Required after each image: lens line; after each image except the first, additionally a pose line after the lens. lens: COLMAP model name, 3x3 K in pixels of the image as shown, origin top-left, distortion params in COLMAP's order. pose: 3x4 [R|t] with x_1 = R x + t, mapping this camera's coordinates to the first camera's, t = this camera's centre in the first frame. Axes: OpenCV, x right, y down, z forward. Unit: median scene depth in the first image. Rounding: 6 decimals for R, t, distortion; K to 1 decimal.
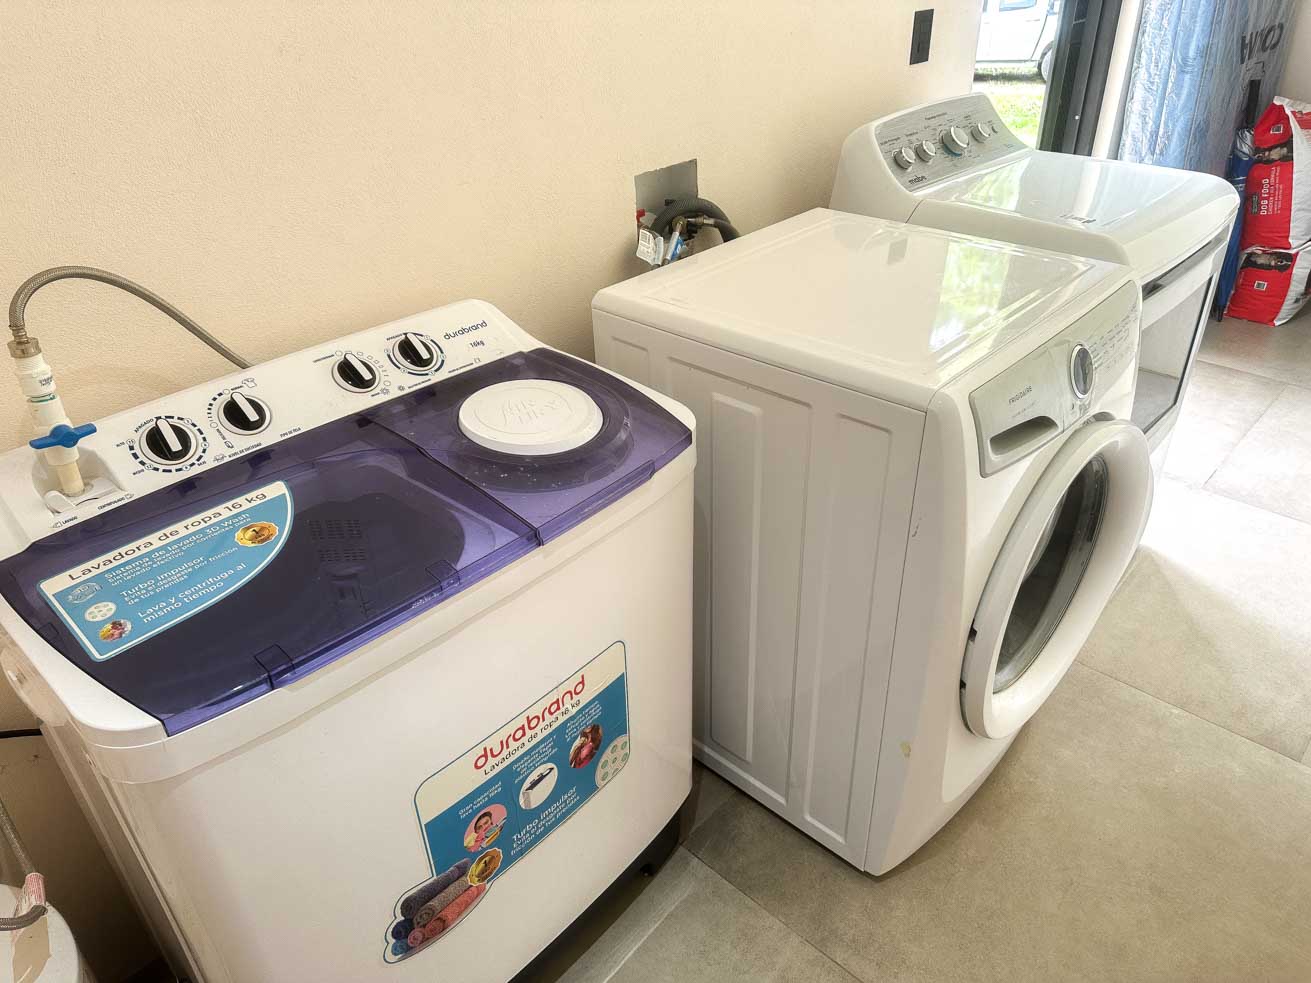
lens RADIAL K [[919.3, 0, 656.4], [0, 919.3, 487.0], [0, 0, 1]] dist [0.011974, -0.000026]
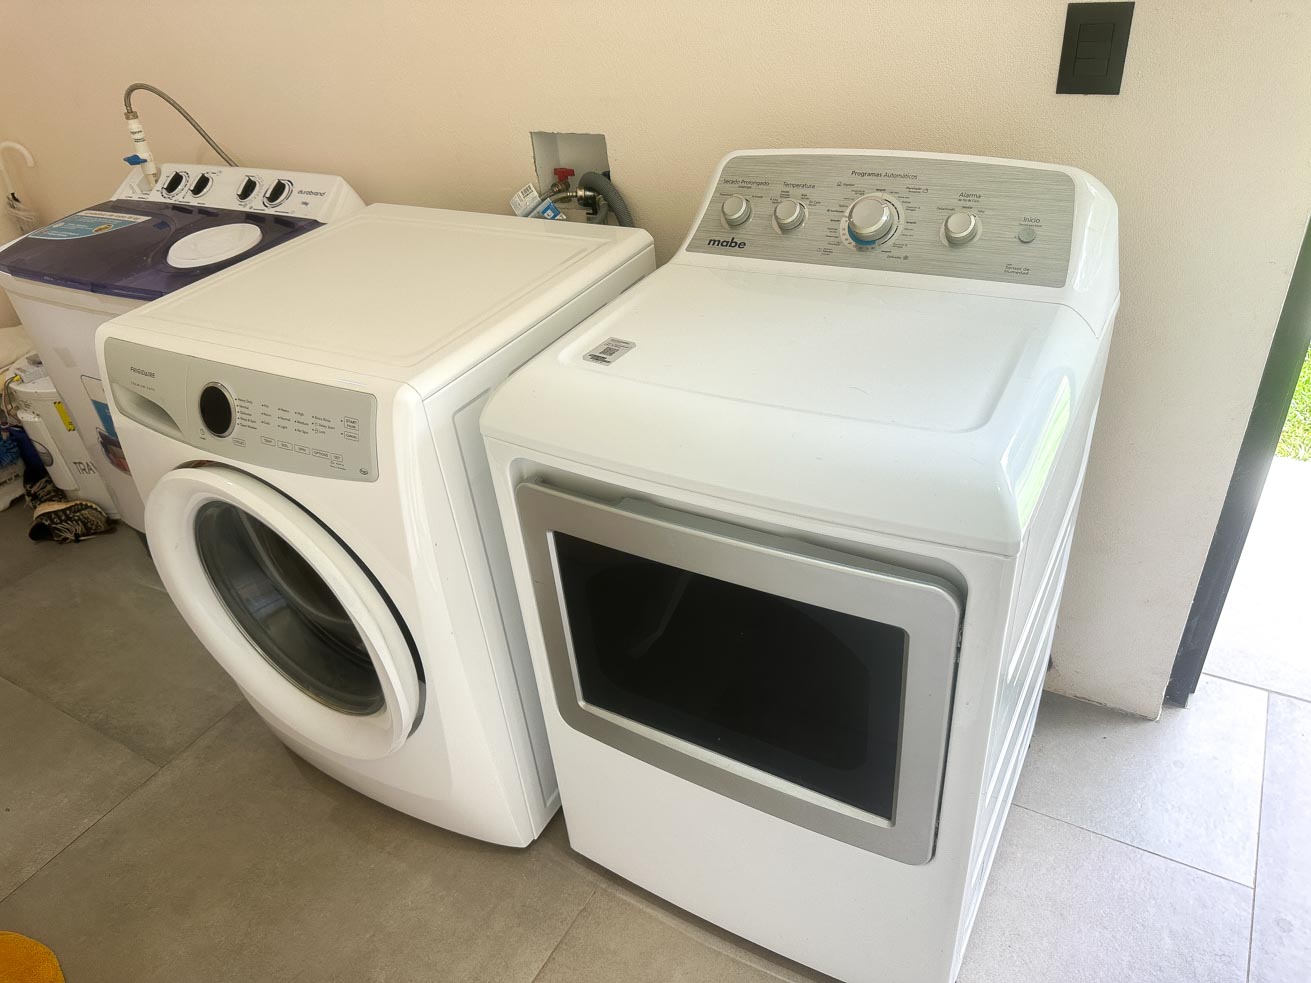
lens RADIAL K [[919.3, 0, 655.4], [0, 919.3, 493.6], [0, 0, 1]] dist [0.011974, -0.000026]
pose [[0.232449, 0.540644, -0.808500, 1.477040], [-0.434875, 0.801321, 0.410814, -0.682599], [0.869972, 0.256103, 0.421379, 1.069329]]
